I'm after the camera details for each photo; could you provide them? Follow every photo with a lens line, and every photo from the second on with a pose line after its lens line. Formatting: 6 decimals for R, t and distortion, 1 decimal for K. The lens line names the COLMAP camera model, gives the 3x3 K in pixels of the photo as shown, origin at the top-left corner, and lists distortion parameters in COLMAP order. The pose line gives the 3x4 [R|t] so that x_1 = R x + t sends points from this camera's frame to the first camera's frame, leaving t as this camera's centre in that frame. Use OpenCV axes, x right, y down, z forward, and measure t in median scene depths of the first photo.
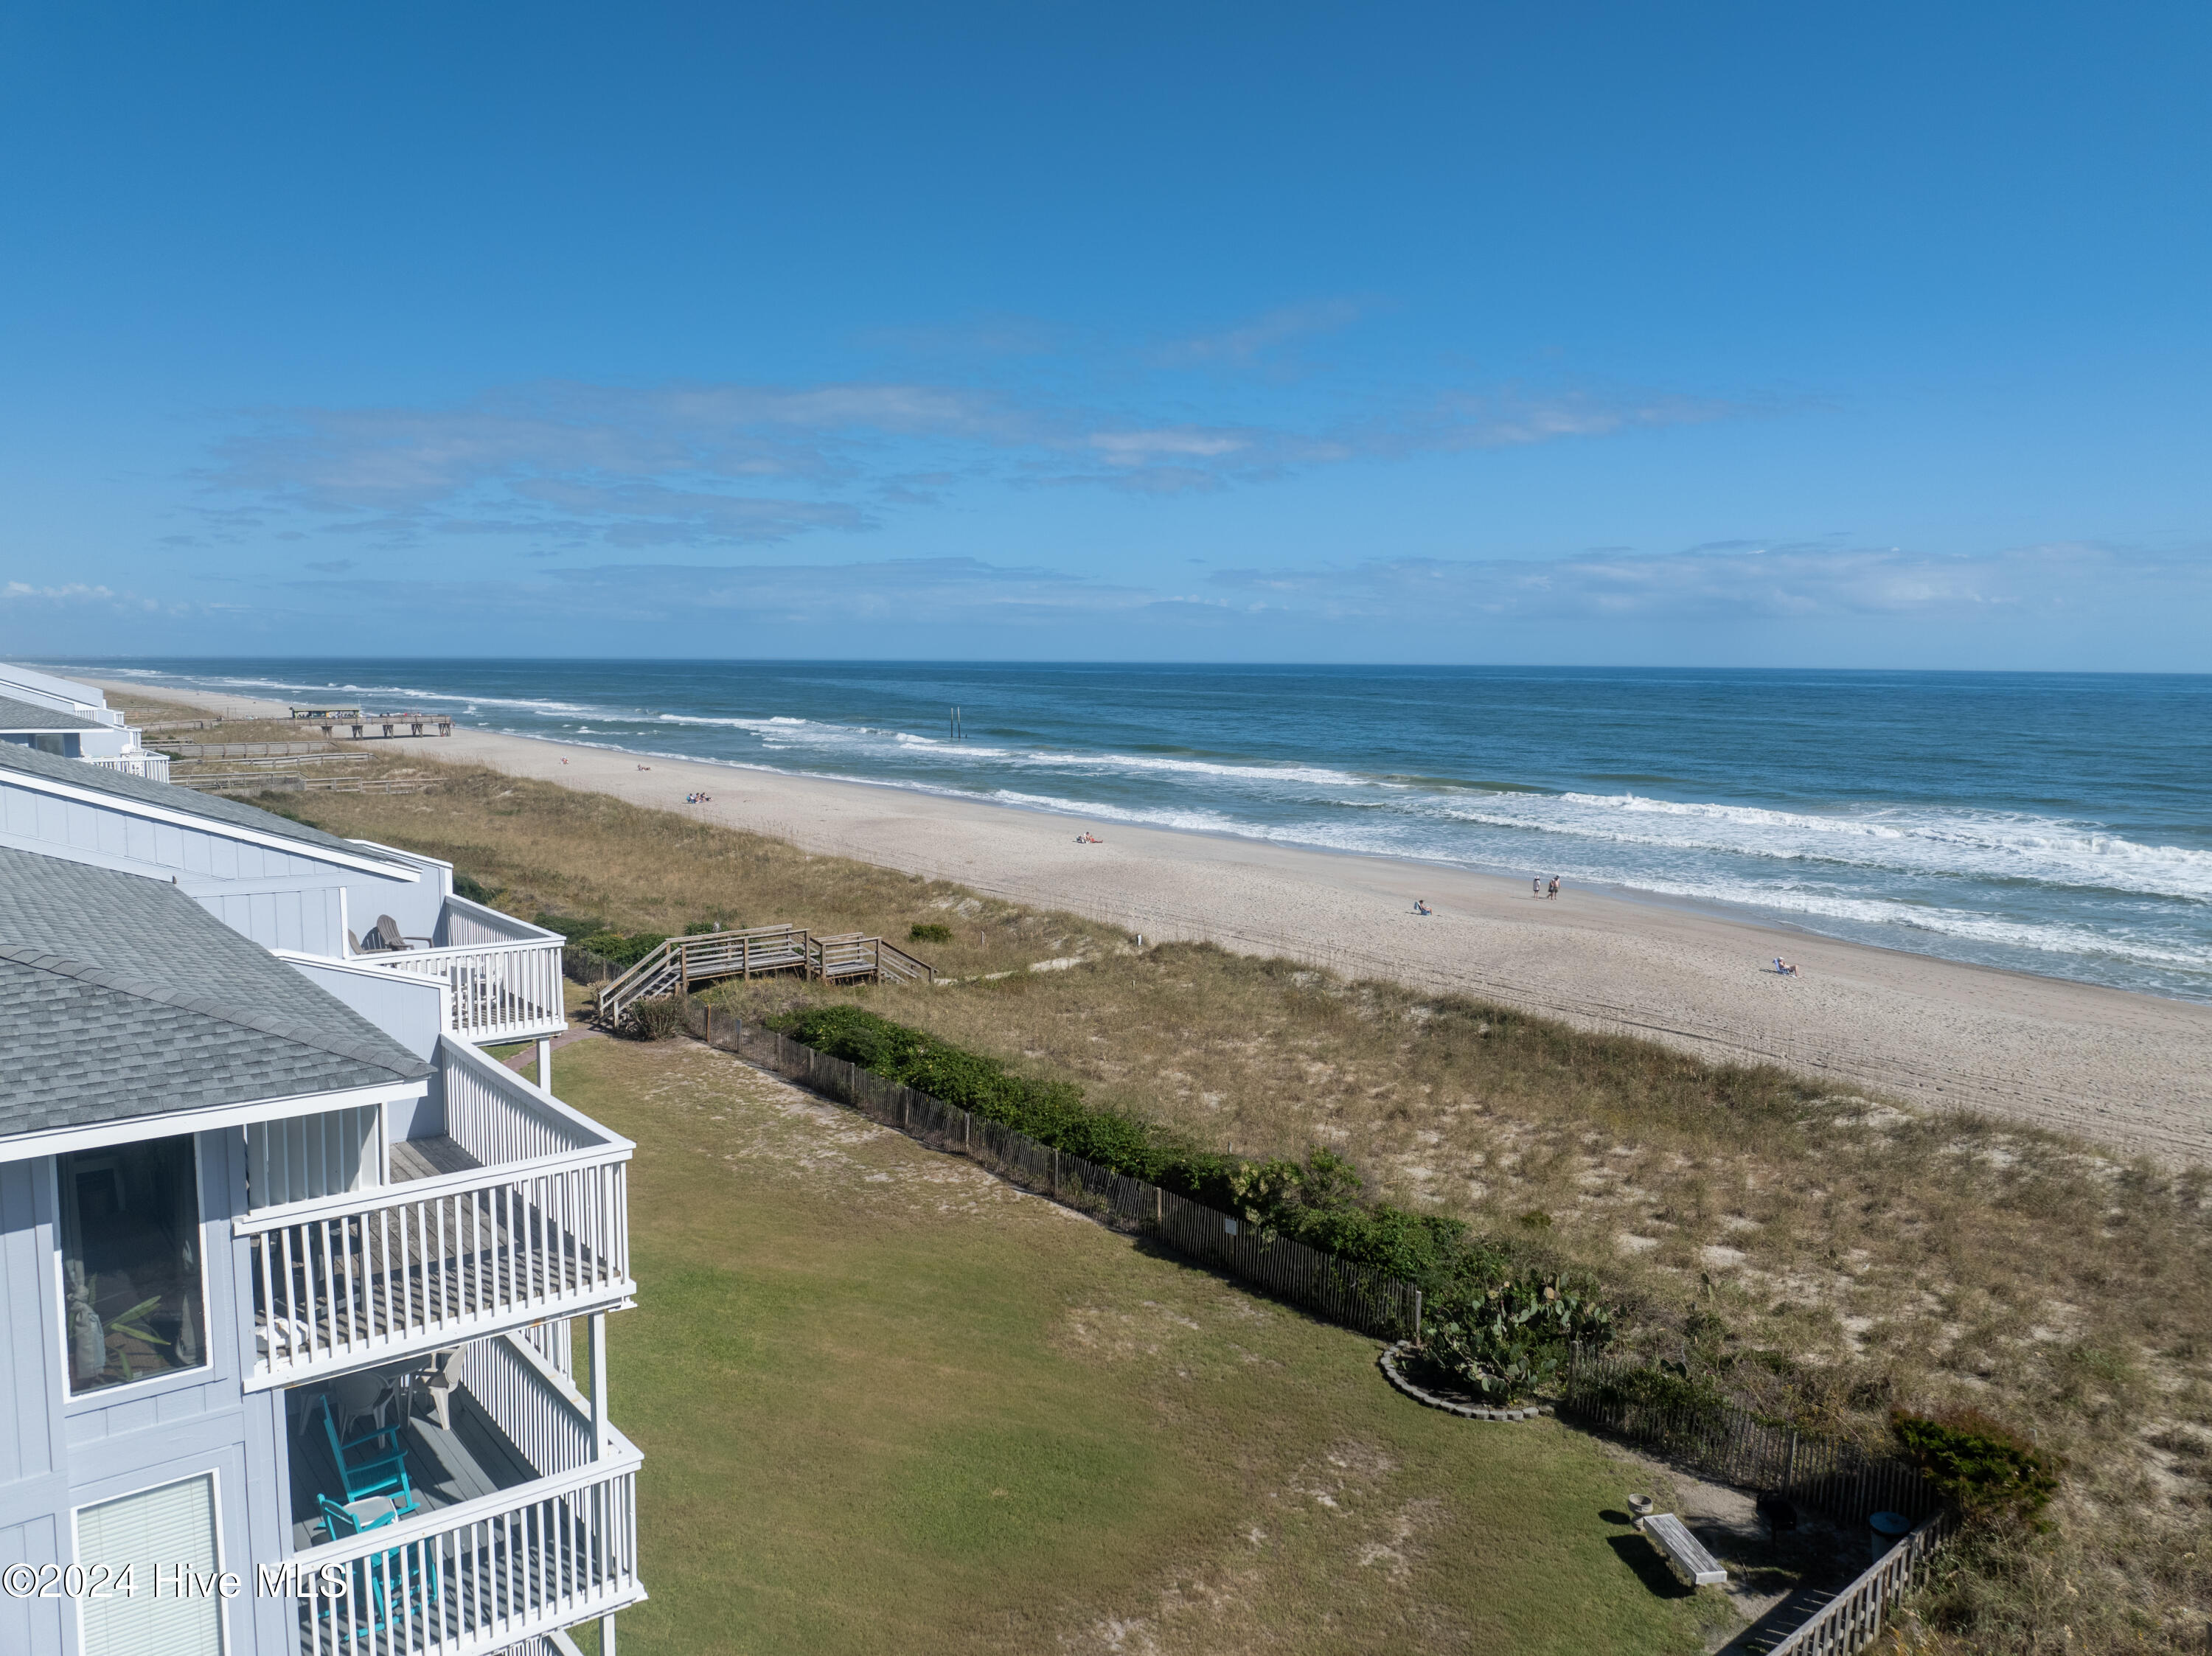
lens RADIAL K [[1559.6, 0, 1098.9], [0, 1559.6, 827.4], [0, 0, 1]] dist [-0.040350, 0.006835]
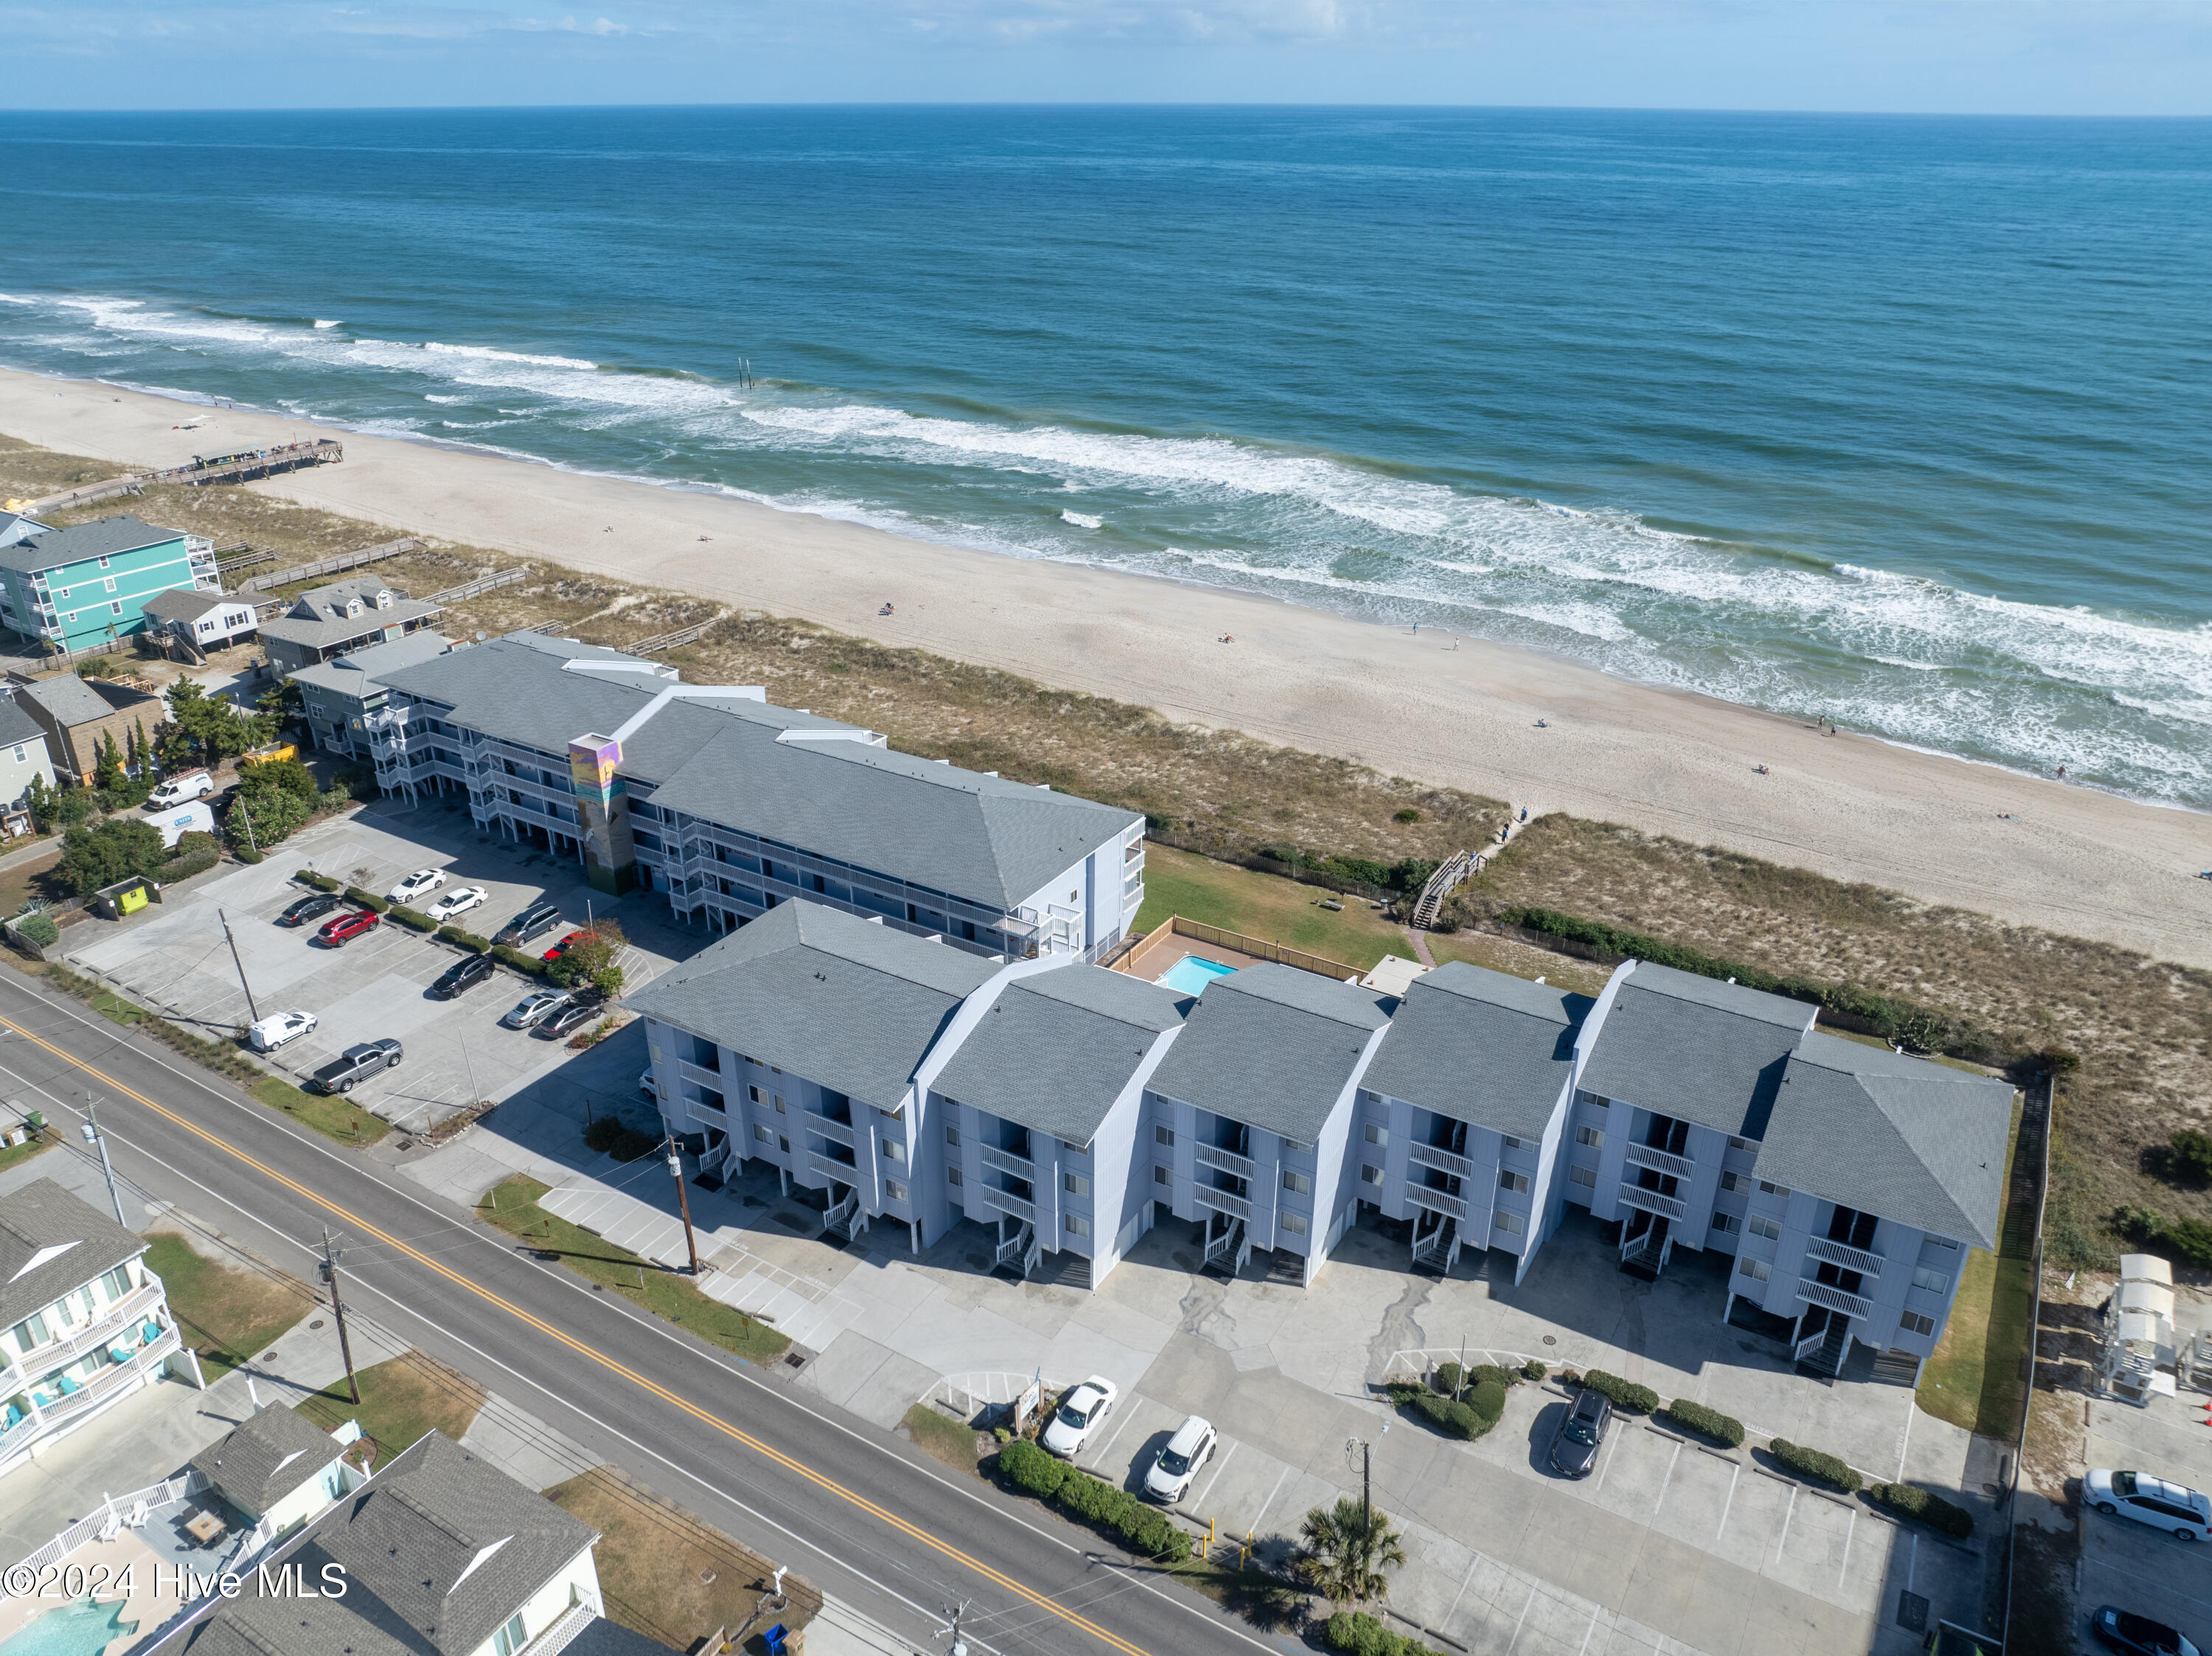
lens RADIAL K [[1559.6, 0, 1110.3], [0, 1559.6, 827.1], [0, 0, 1]] dist [-0.040350, 0.006835]
pose [[0.943990, -0.144193, 0.296802, -2.158828], [0.038466, 0.941425, 0.335022, -1.208425], [-0.327724, -0.304841, 0.894242, -1.266608]]
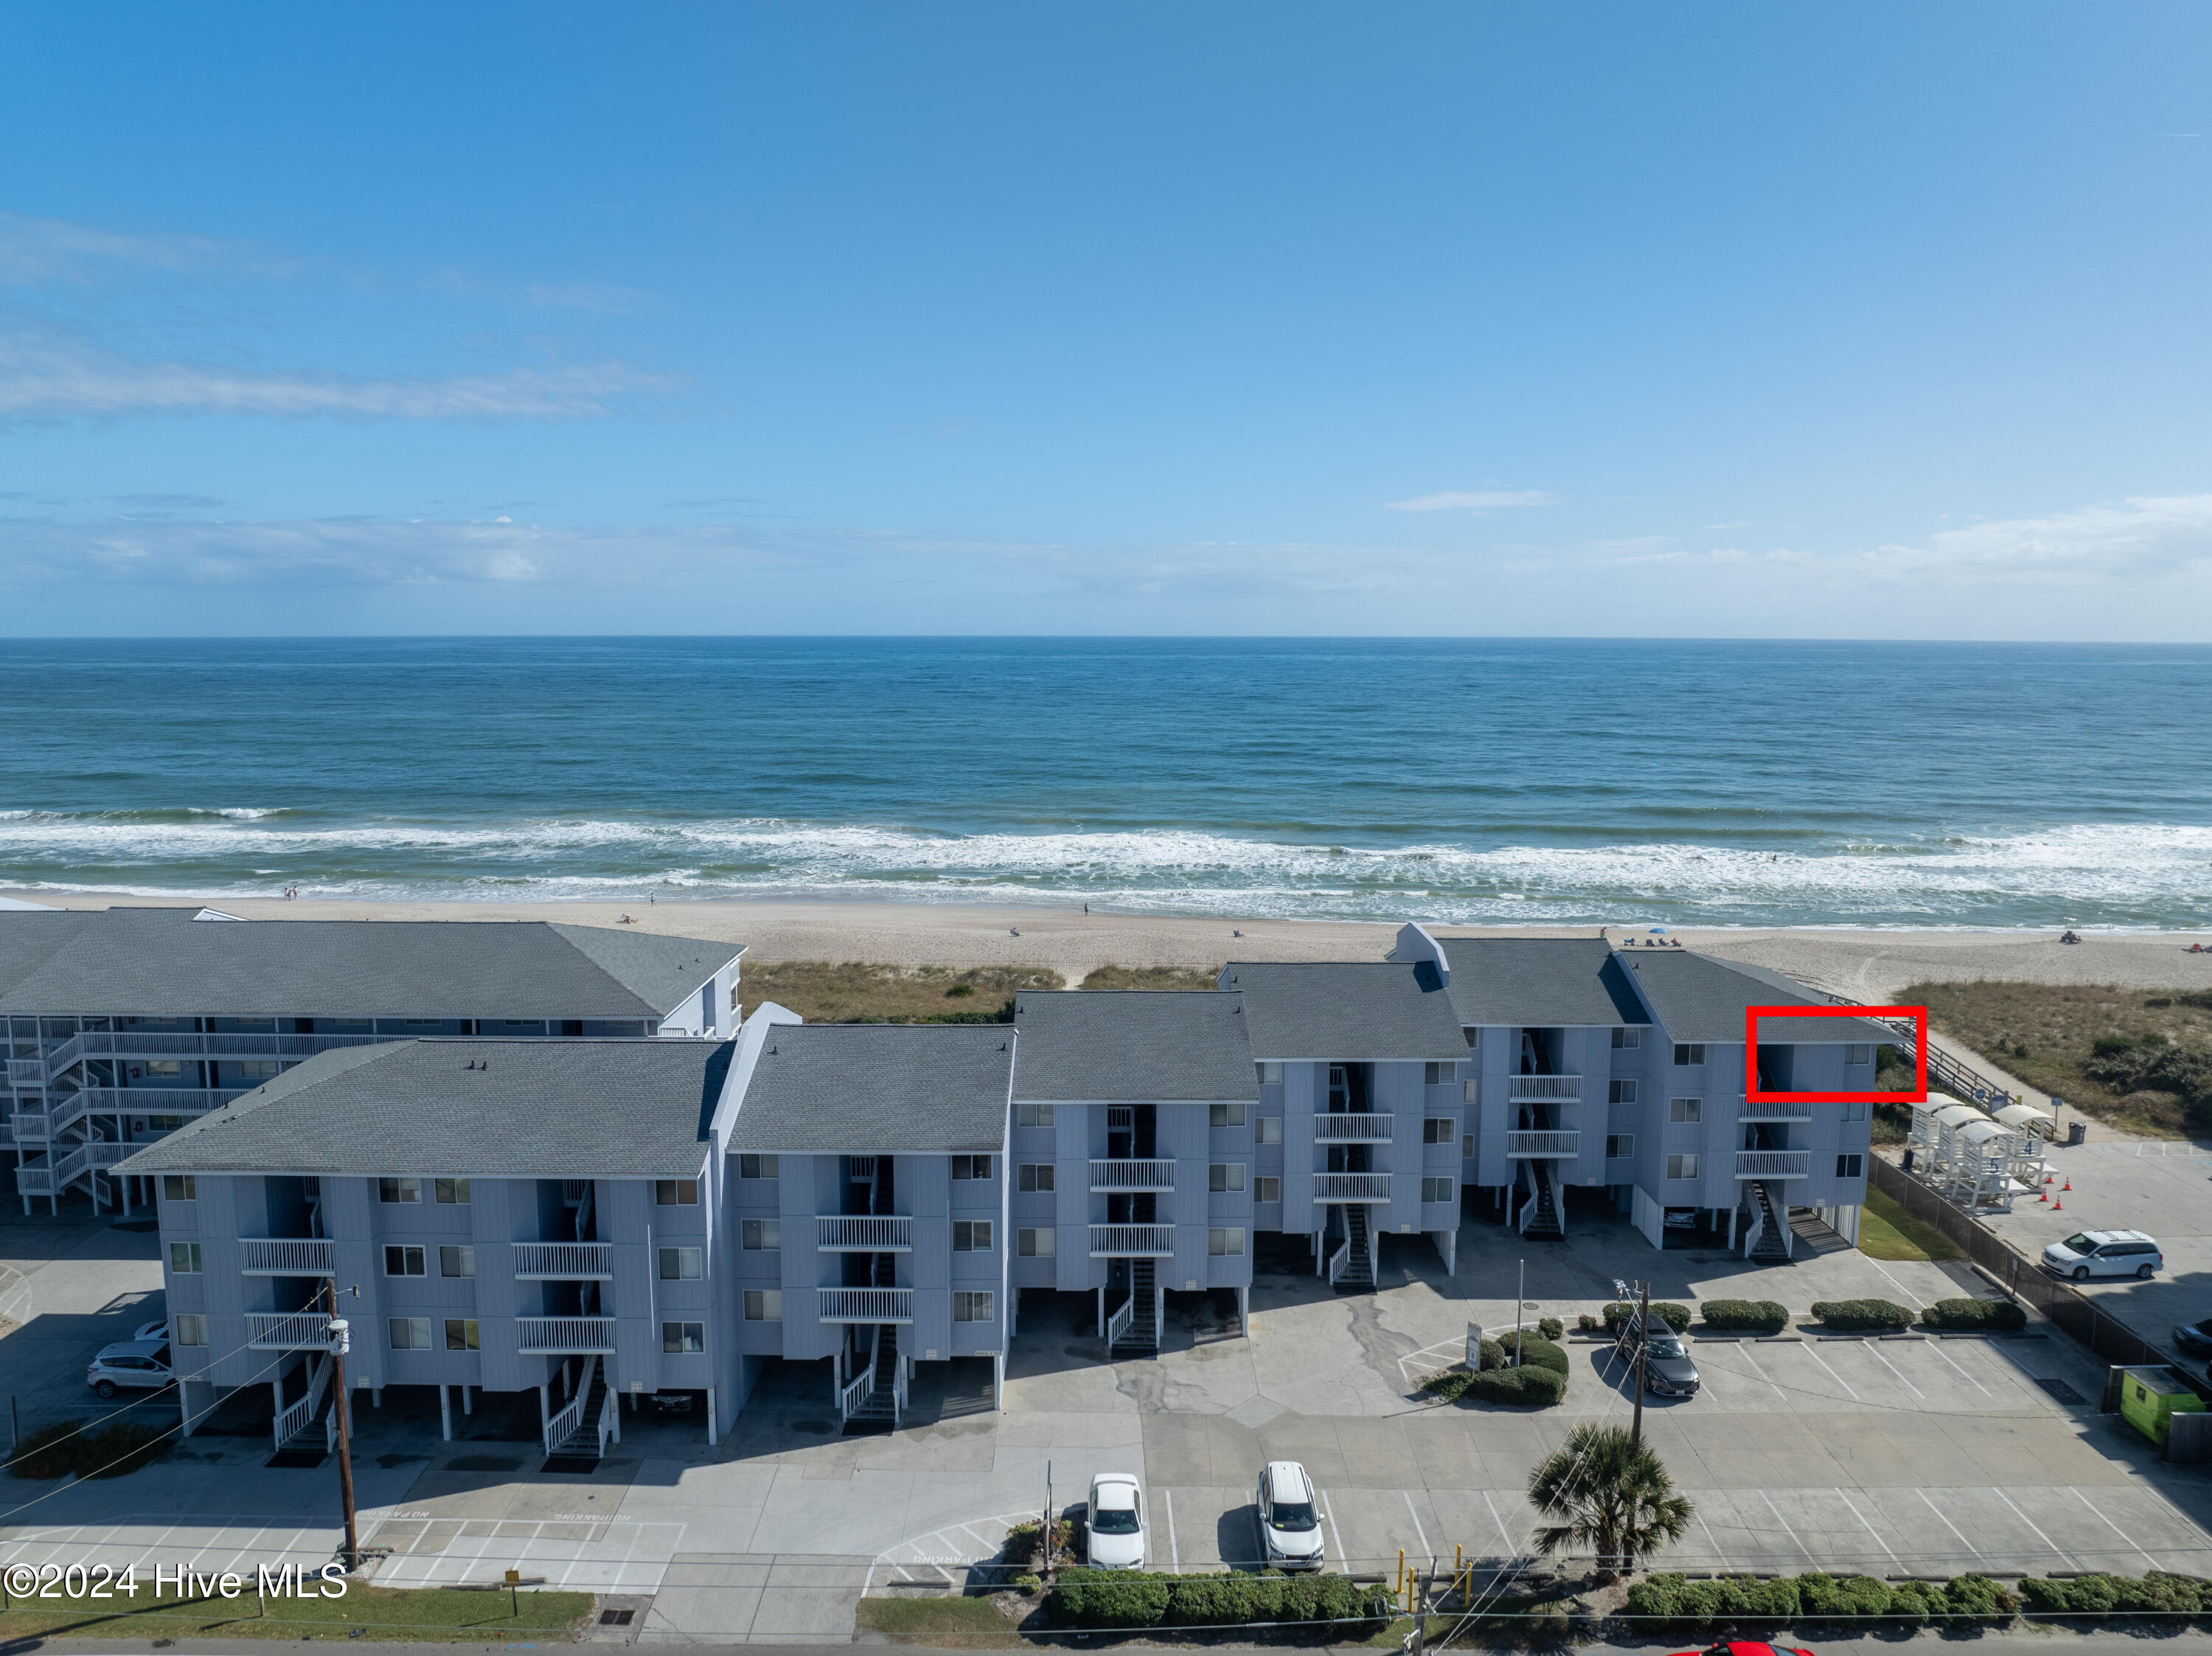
lens RADIAL K [[1559.6, 0, 1106.4], [0, 1559.6, 819.3], [0, 0, 1]] dist [-0.040350, 0.006835]
pose [[0.637654, -0.096514, 0.764253, -2.714800], [0.085220, 0.994869, 0.054534, -0.416759], [-0.765595, 0.030356, 0.642607, -0.475963]]
